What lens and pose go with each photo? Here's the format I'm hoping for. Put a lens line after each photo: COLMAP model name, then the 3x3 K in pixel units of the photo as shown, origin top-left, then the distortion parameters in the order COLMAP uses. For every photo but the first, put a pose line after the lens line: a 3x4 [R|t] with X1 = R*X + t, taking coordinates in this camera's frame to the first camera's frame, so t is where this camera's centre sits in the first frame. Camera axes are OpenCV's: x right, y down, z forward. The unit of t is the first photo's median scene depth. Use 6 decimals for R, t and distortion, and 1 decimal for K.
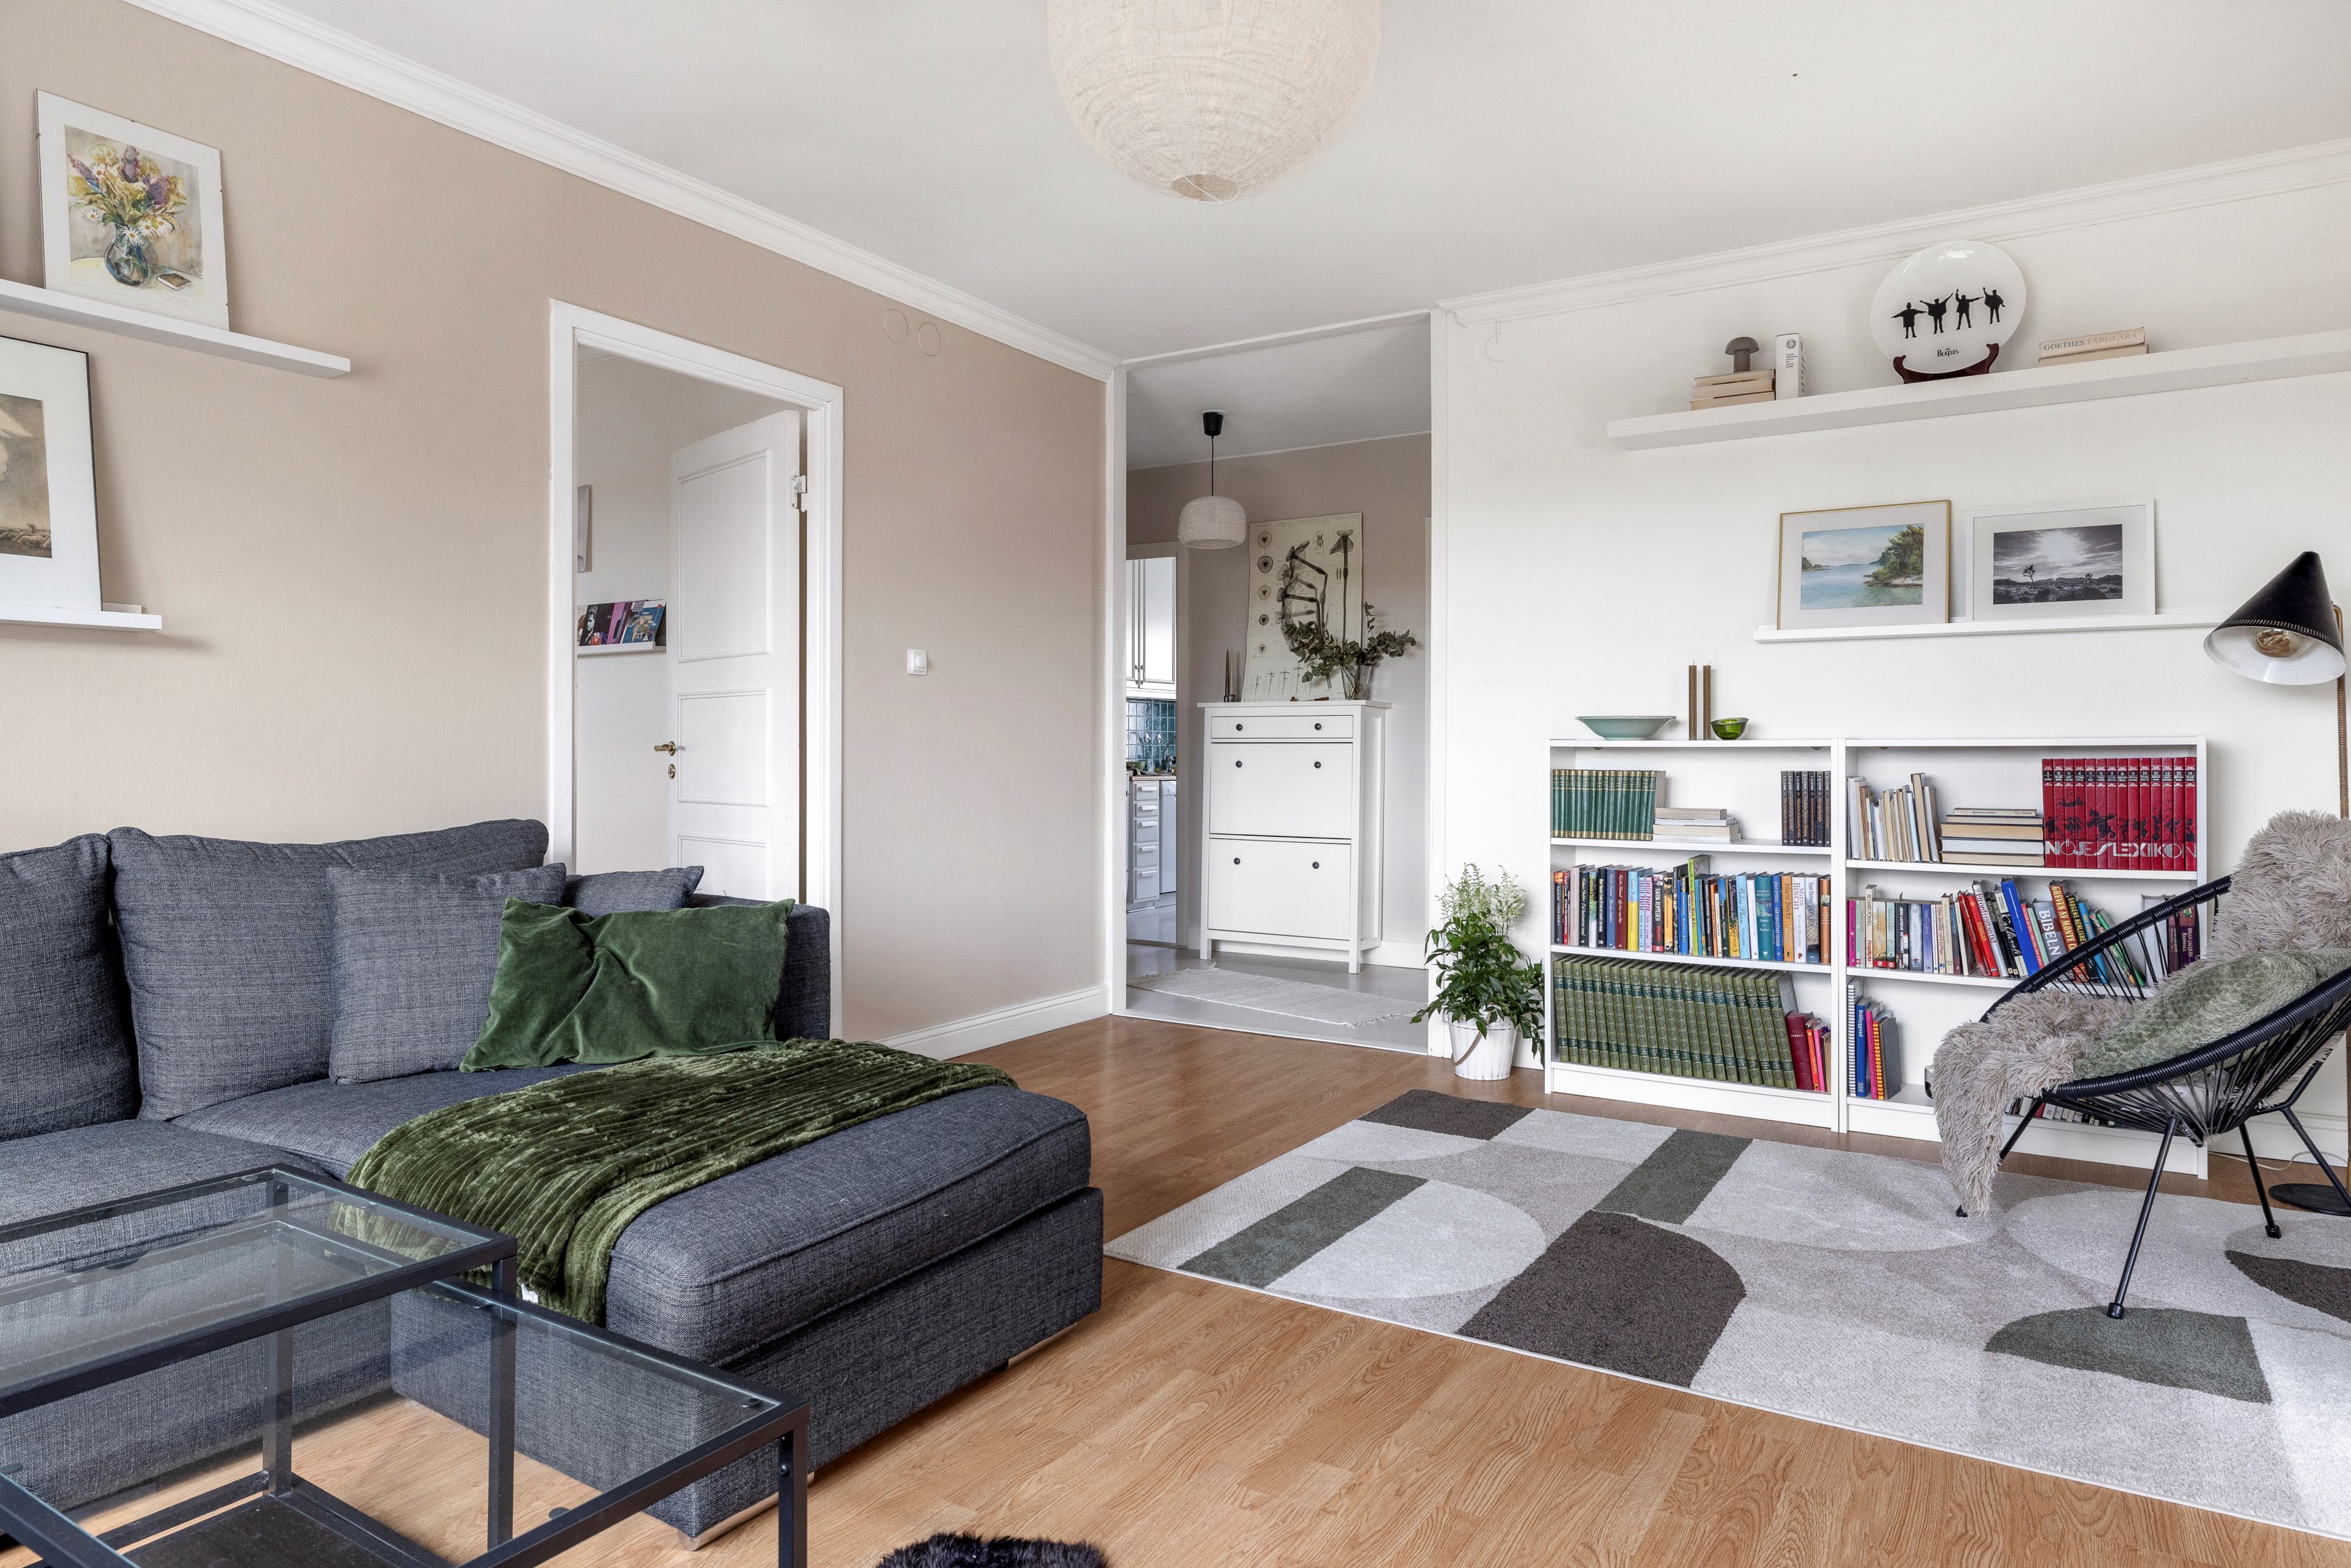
lens RADIAL K [[1389.6, 0, 1179.3], [0, 1389.6, 768.3], [0, 0, 1]] dist [-0.000337, 0.000065]
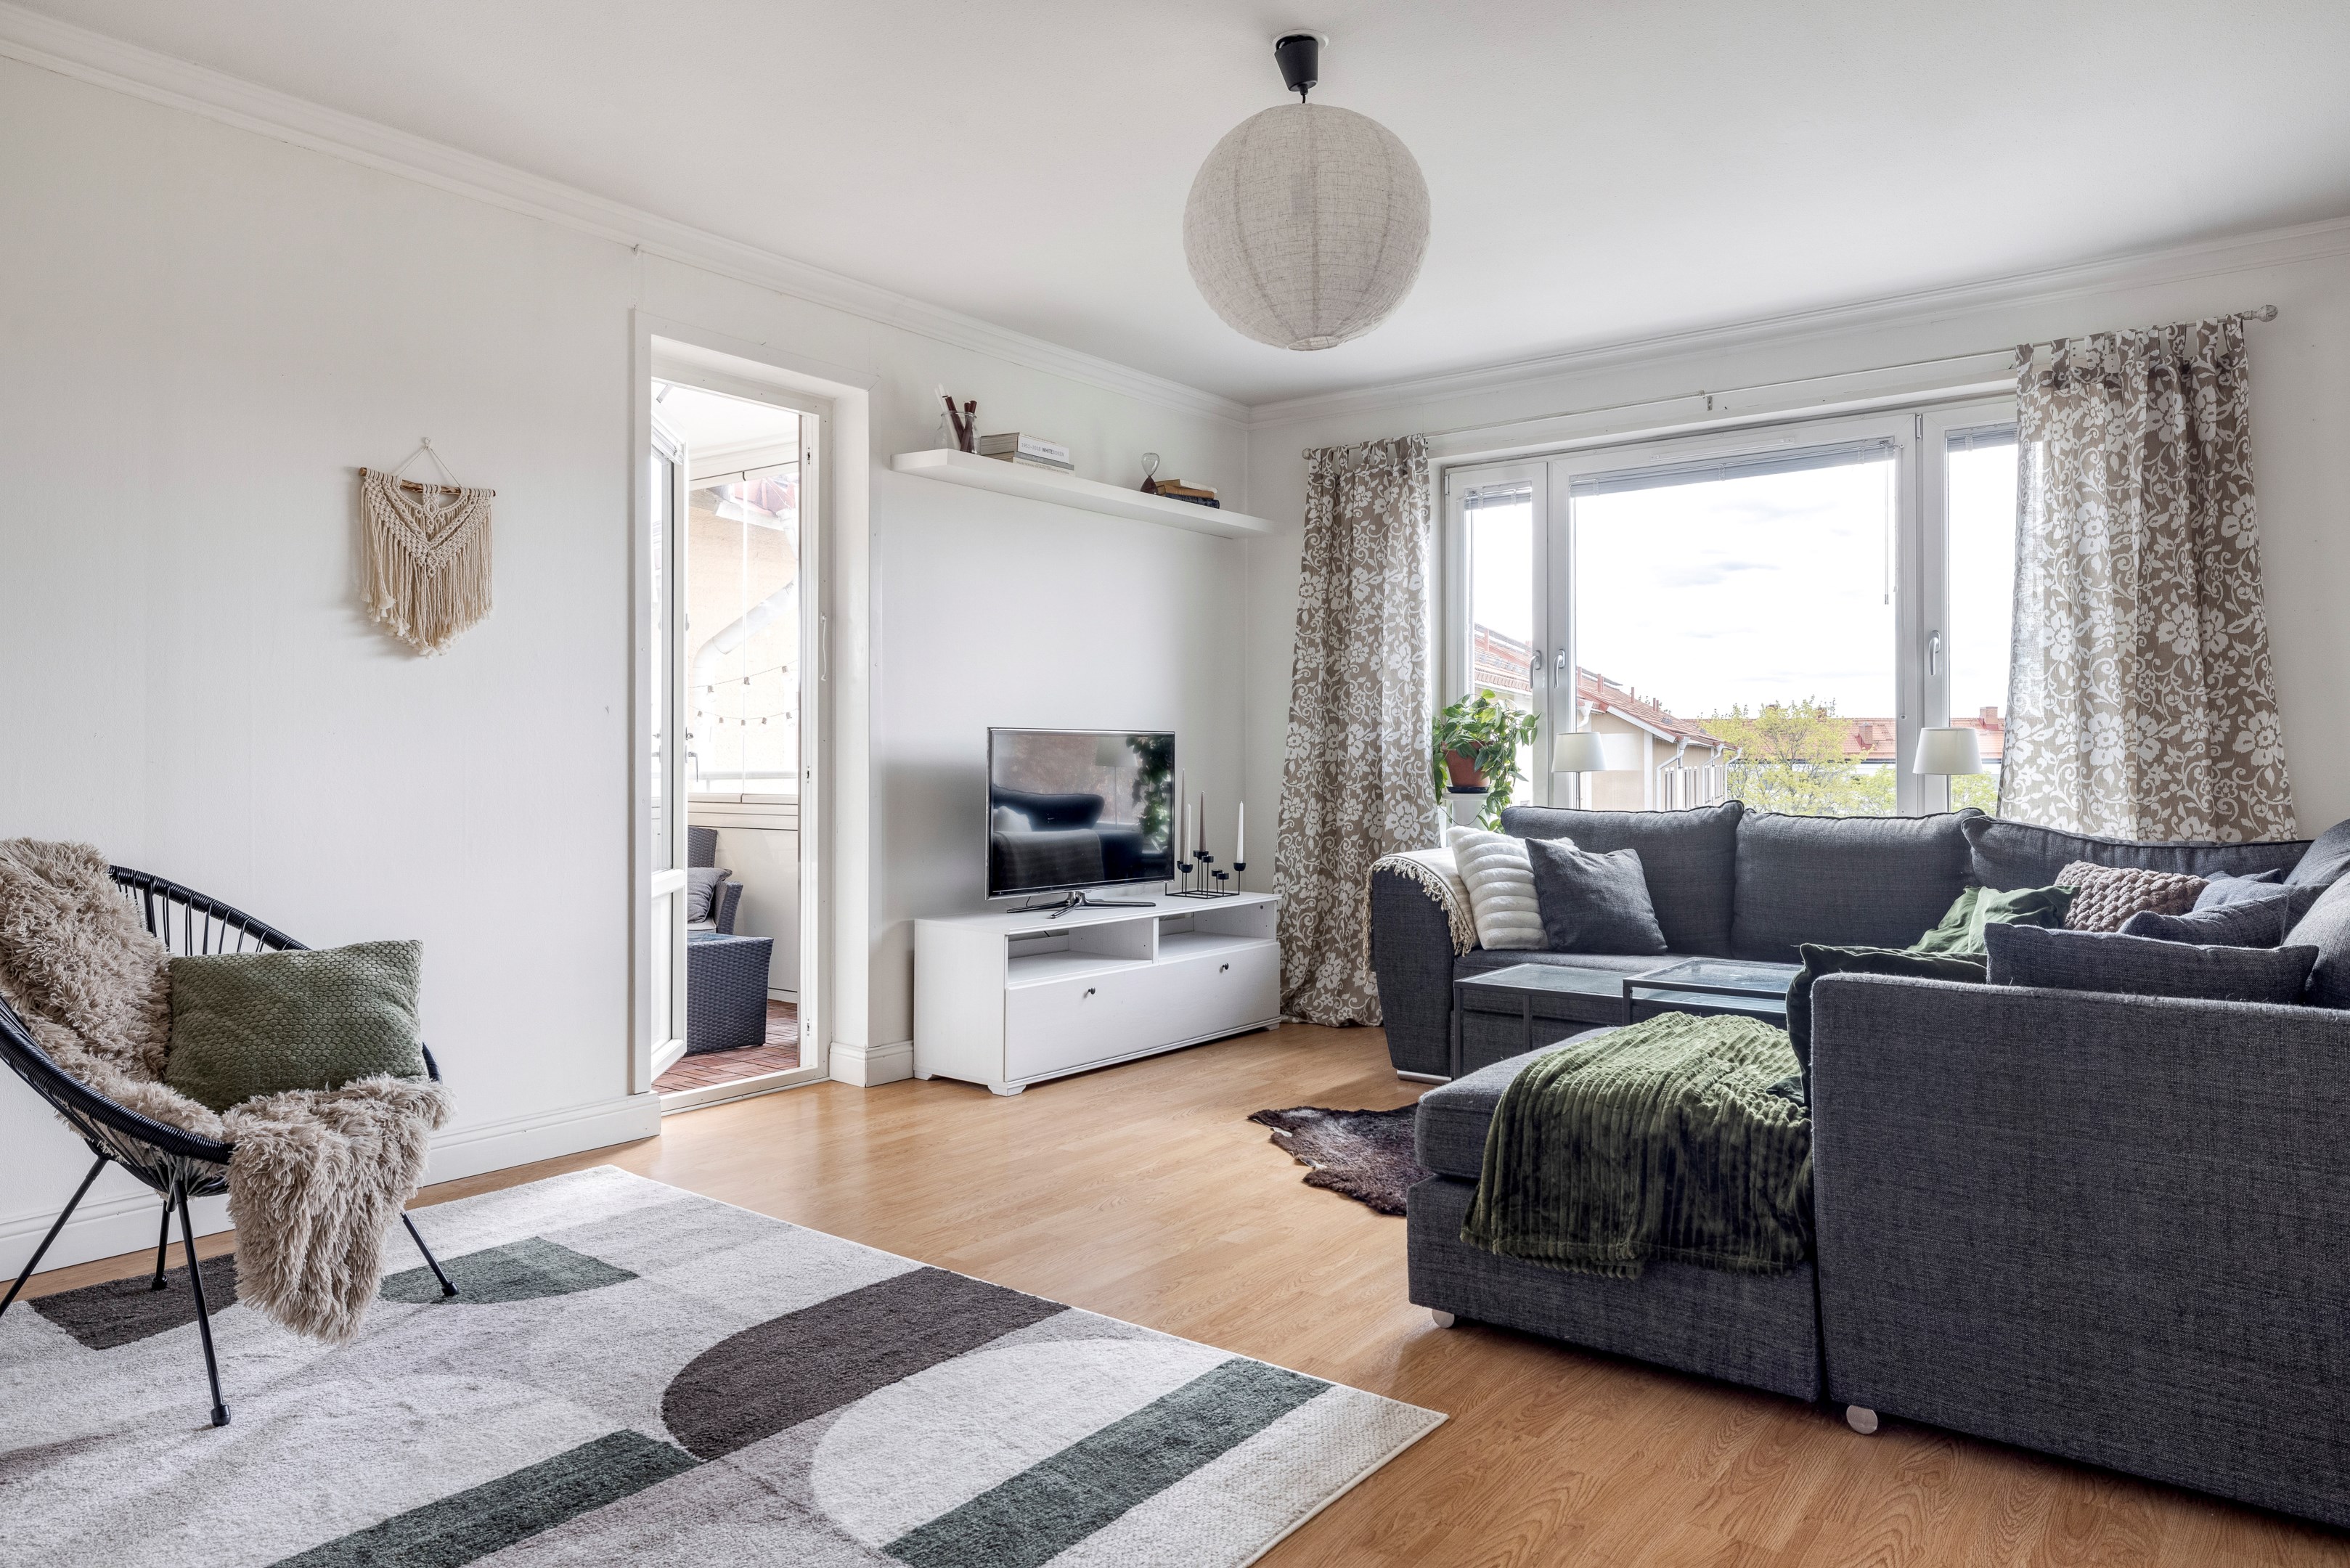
lens RADIAL K [[1504.5, 0, 1172.6], [0, 1504.5, 755.2], [0, 0, 1]] dist [-0.000803, 0.000090]
pose [[-0.995269, -0.016530, 0.095745, 0.020013], [-0.015848, 0.999843, 0.007879, -0.034587], [-0.095860, 0.006324, -0.995375, 2.267883]]
